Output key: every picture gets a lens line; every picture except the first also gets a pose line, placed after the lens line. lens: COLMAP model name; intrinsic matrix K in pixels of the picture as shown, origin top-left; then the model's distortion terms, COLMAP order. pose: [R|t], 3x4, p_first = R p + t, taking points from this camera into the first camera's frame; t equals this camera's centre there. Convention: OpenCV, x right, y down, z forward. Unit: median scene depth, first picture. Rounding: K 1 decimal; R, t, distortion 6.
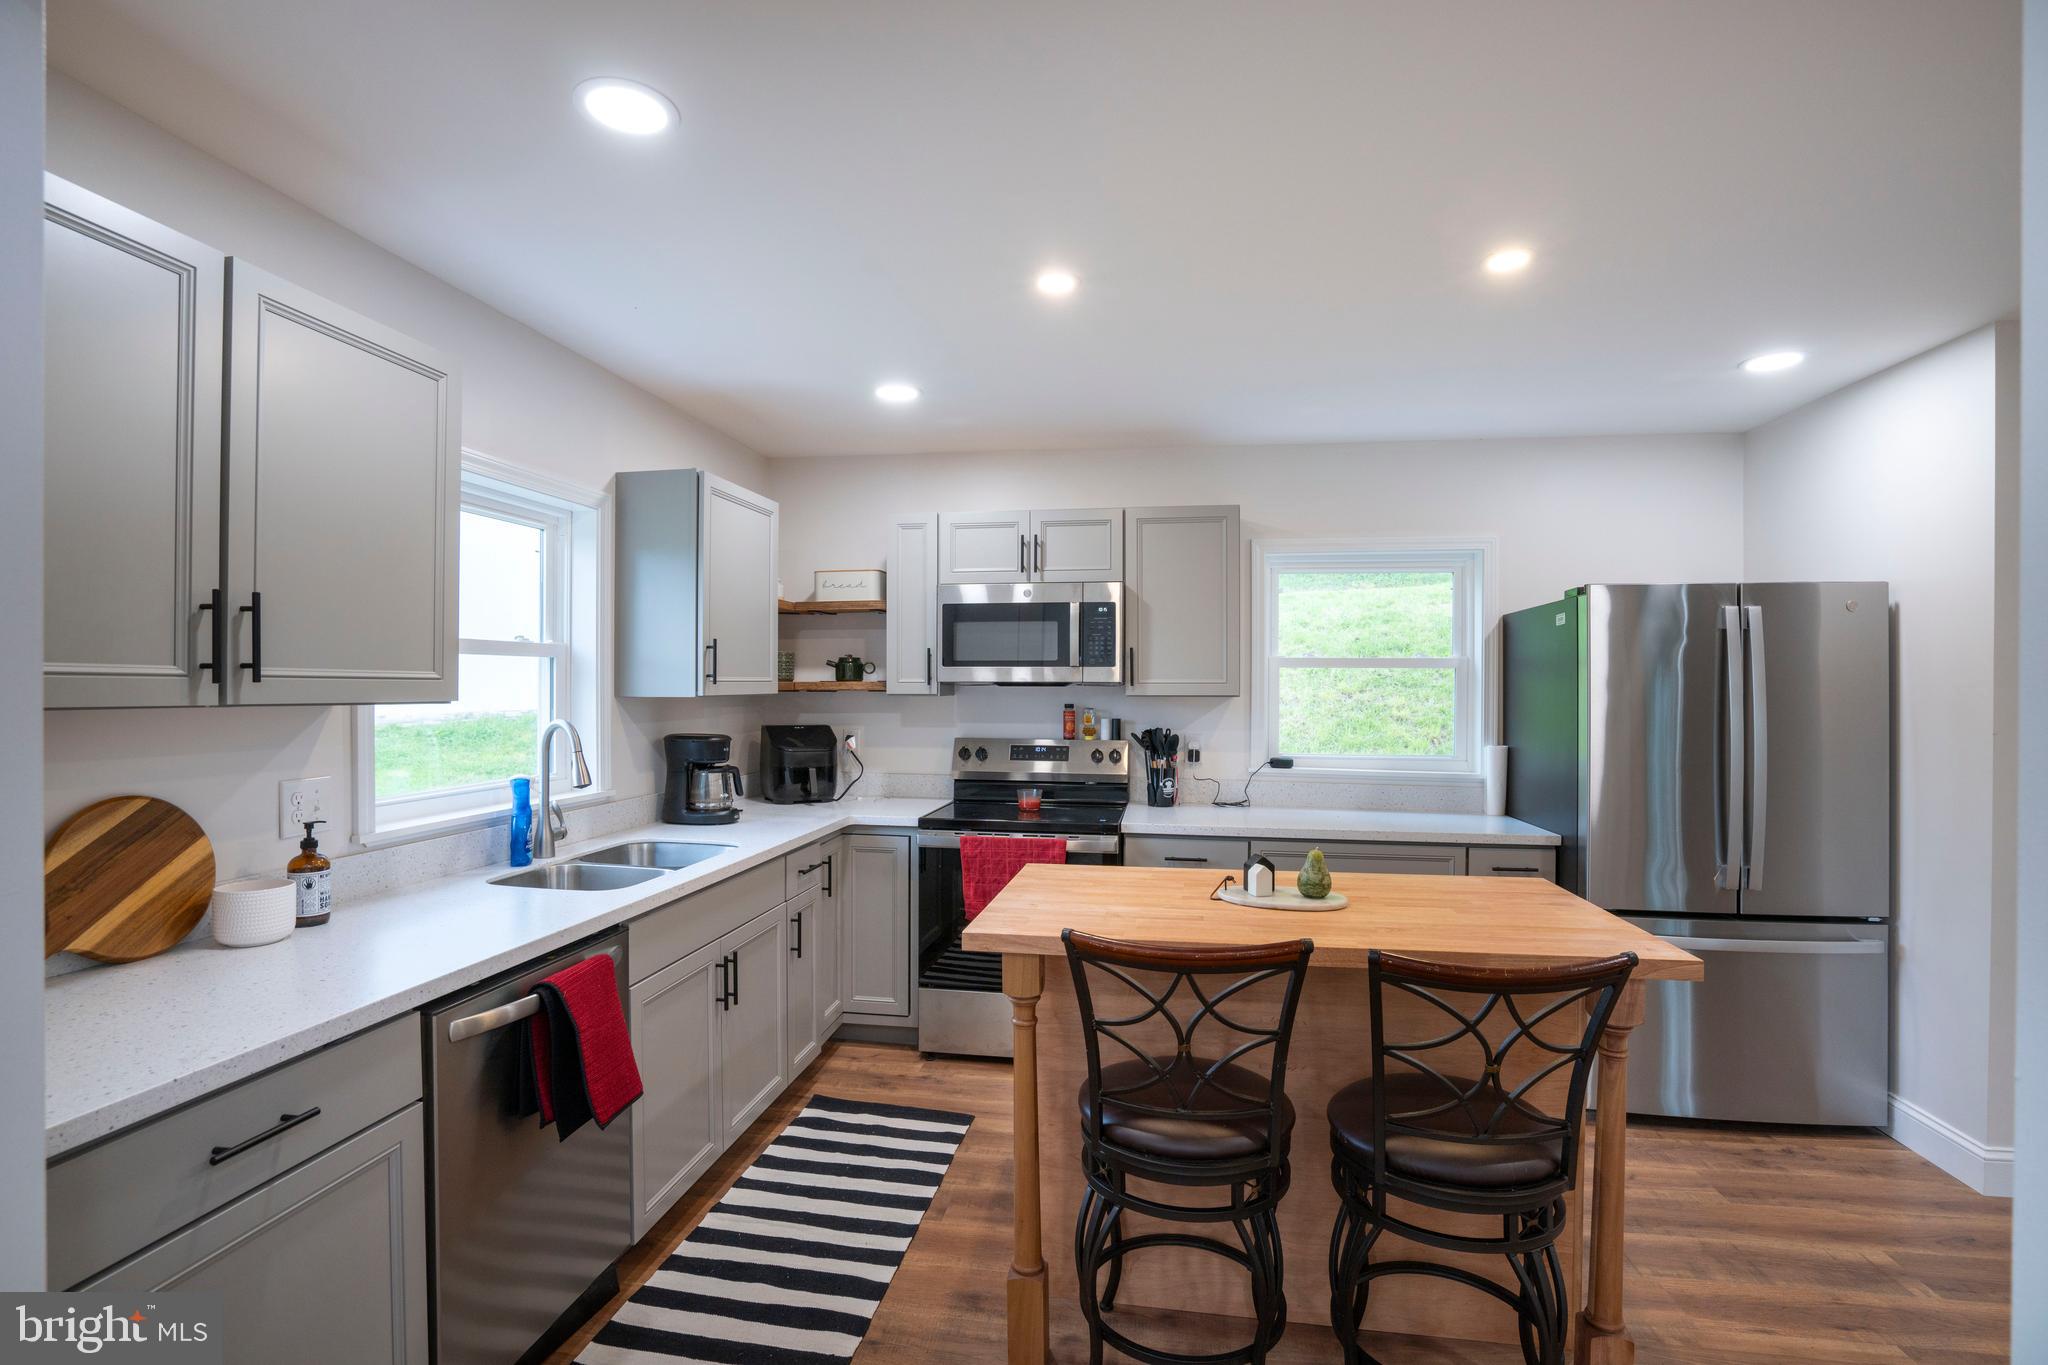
lens RADIAL K [[944.6, 0, 1020.0], [0, 944.6, 688.6], [0, 0, 1]] dist [-0.063489, 0.025955]
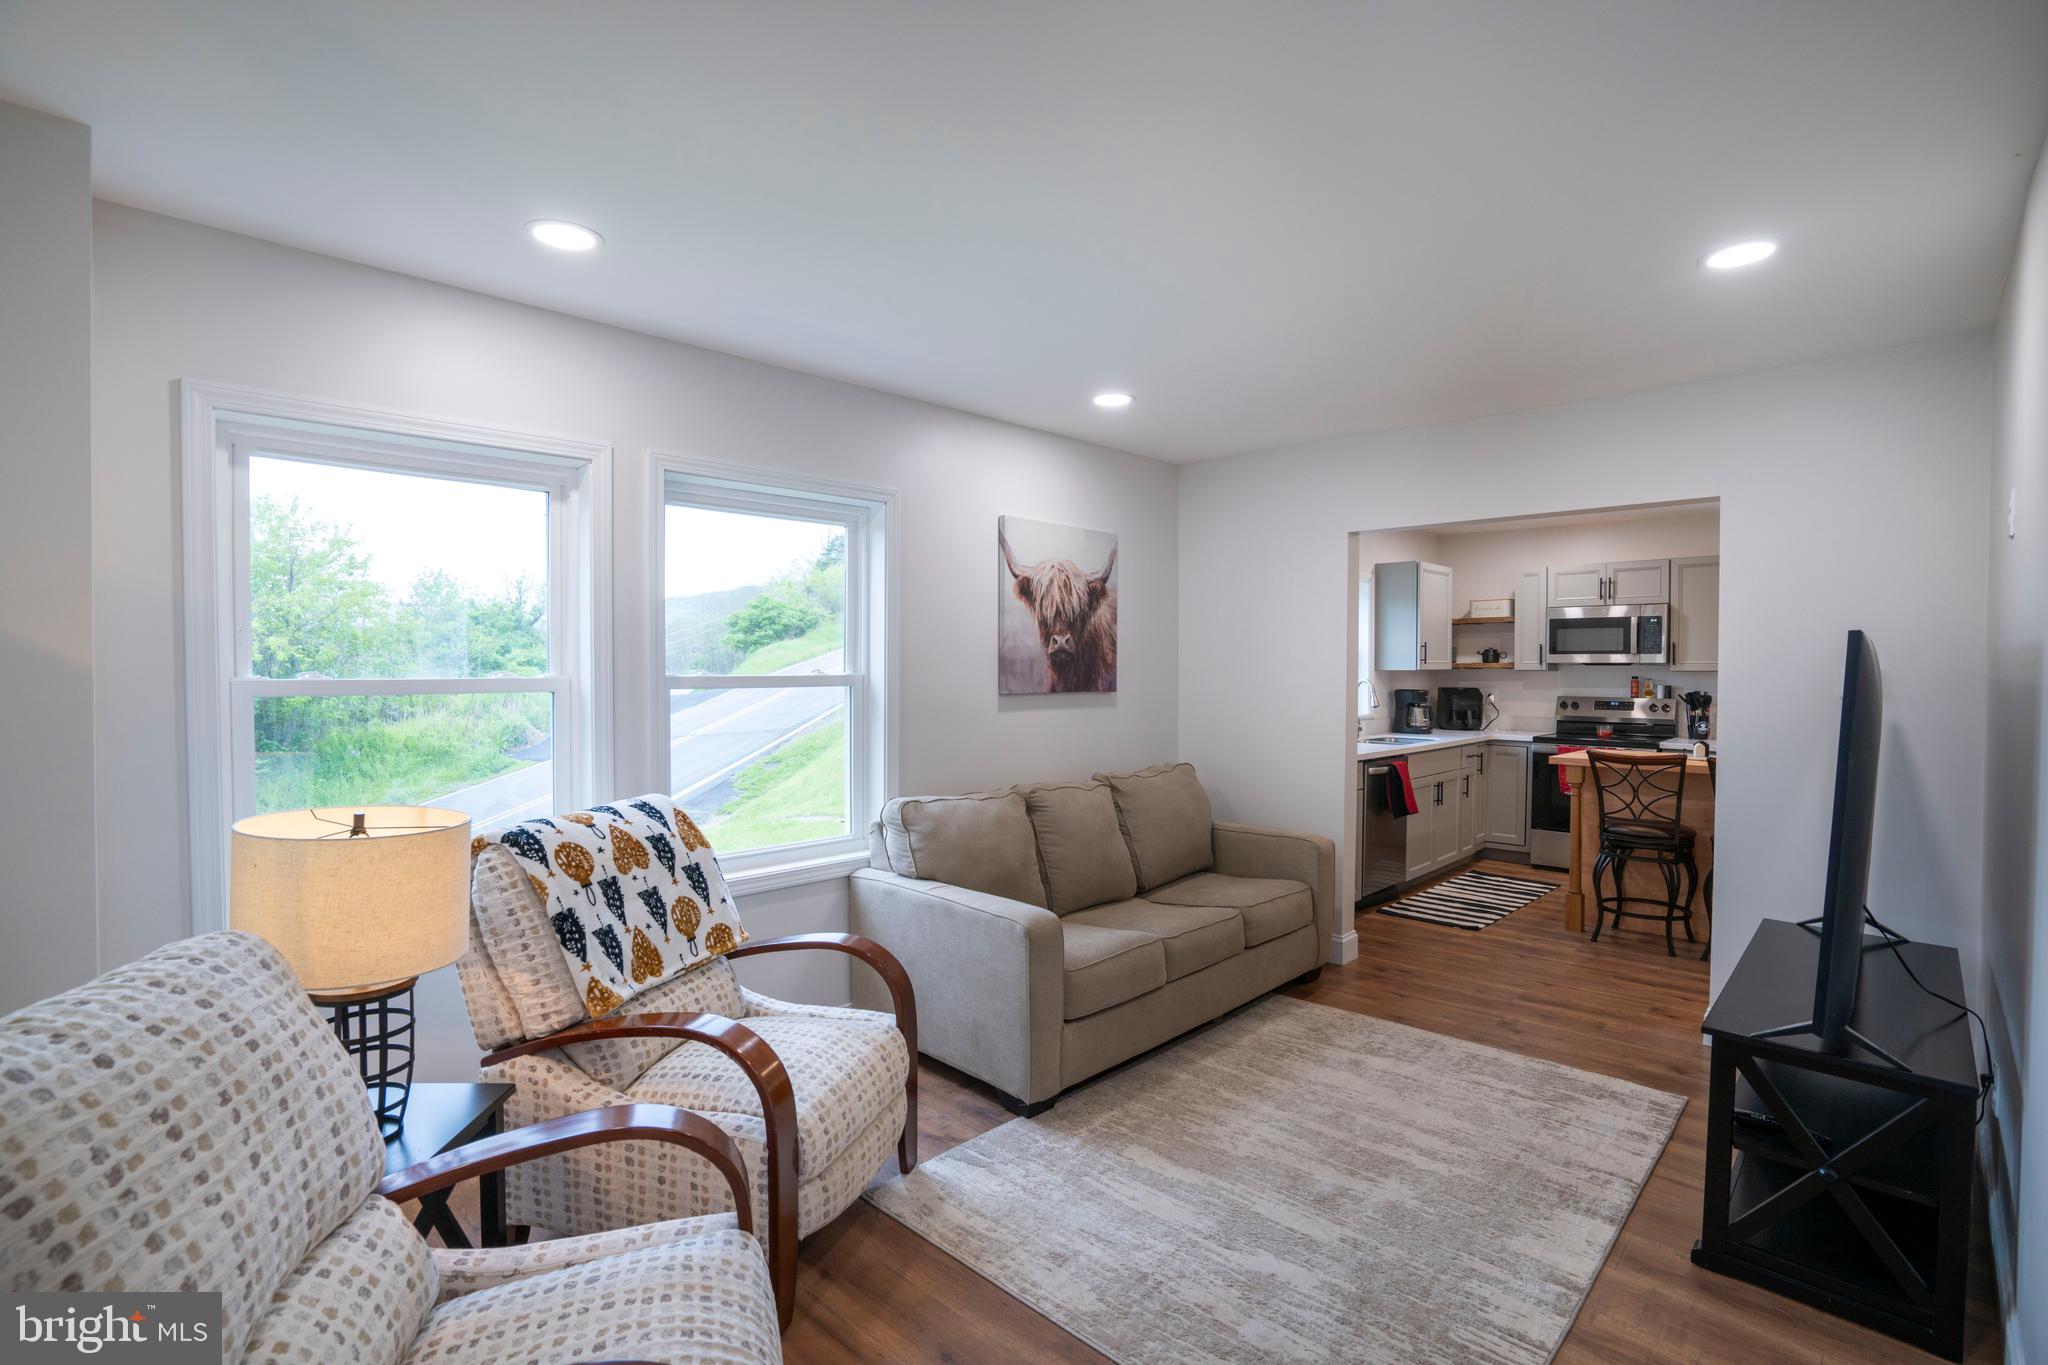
lens RADIAL K [[944.6, 0, 1020.0], [0, 944.6, 688.6], [0, 0, 1]] dist [-0.063489, 0.025955]
pose [[0.815713, 0.012217, -0.578327, 0.114958], [-0.002058, 0.999832, 0.018218, 0.011464], [0.578453, -0.013670, 0.815601, -0.992997]]
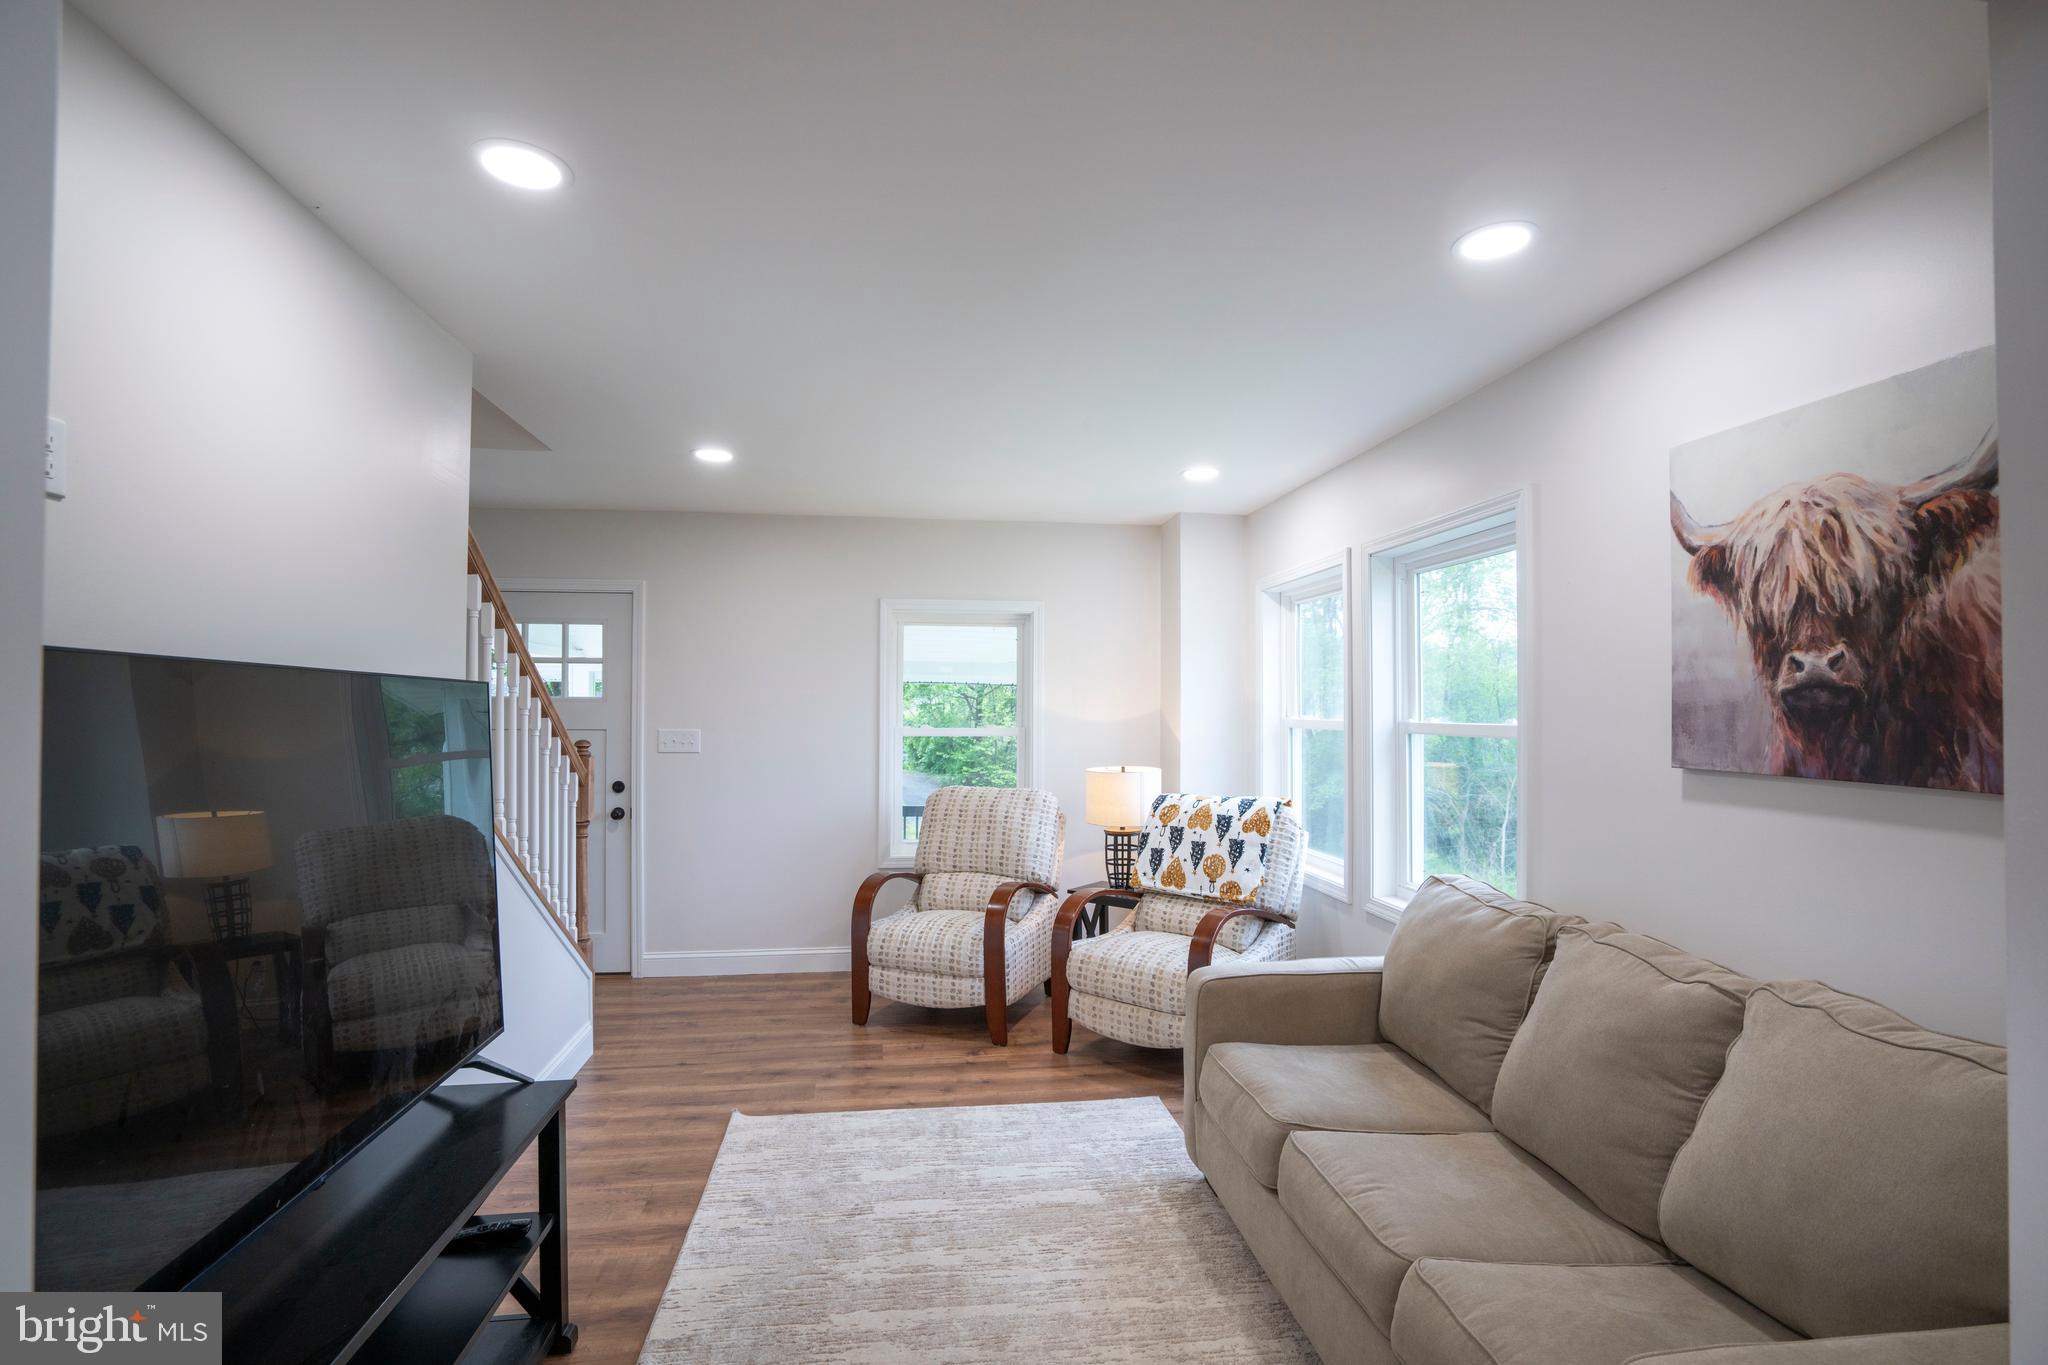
lens RADIAL K [[891.9, 0, 1024.0], [0, 891.9, 682.5], [0, 0, 1]] dist [-0.000391, -0.000064]
pose [[-0.956513, -0.009658, -0.291529, 0.038929], [-0.004528, 0.999823, -0.018268, -0.004034], [0.291654, -0.016154, -0.956387, 0.281724]]
